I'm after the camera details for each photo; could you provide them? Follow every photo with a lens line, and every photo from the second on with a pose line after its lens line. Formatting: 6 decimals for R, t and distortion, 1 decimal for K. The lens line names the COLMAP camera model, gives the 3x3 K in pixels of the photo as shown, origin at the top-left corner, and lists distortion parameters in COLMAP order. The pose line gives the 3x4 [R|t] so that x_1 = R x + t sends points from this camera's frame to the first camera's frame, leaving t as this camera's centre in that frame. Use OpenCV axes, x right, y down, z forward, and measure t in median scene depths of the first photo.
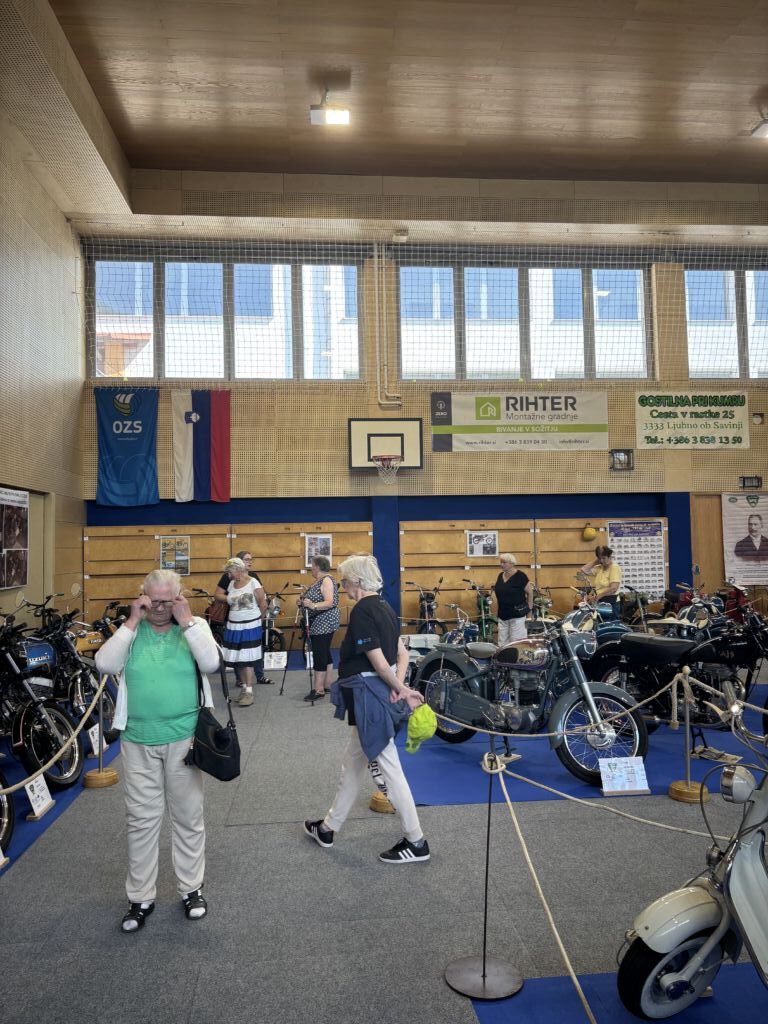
lens RADIAL K [[752.2, 0, 384.0], [0, 752.2, 512.0], [0, 0, 1]] dist [0.073850, -0.048821]
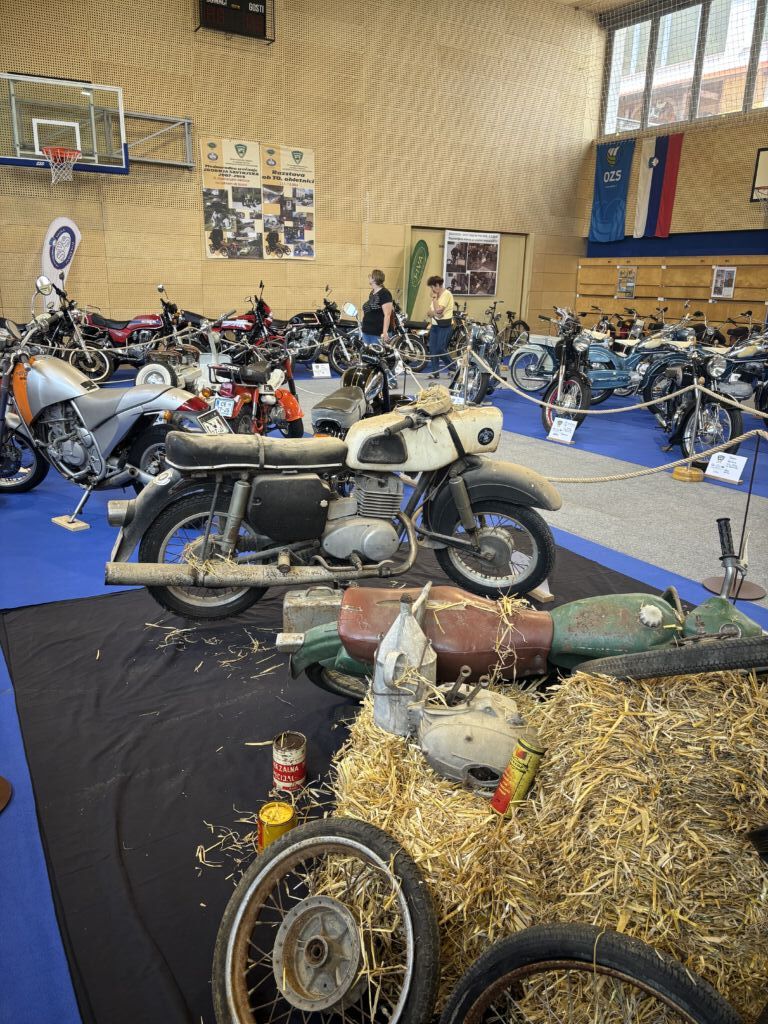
lens RADIAL K [[752.2, 0, 384.0], [0, 752.2, 512.0], [0, 0, 1]] dist [0.073850, -0.048821]
pose [[0.461099, 0.292288, -0.837828, 0.741422], [-0.003256, 0.944743, 0.327795, 0.002726], [0.887343, -0.148418, 0.436571, -0.000314]]
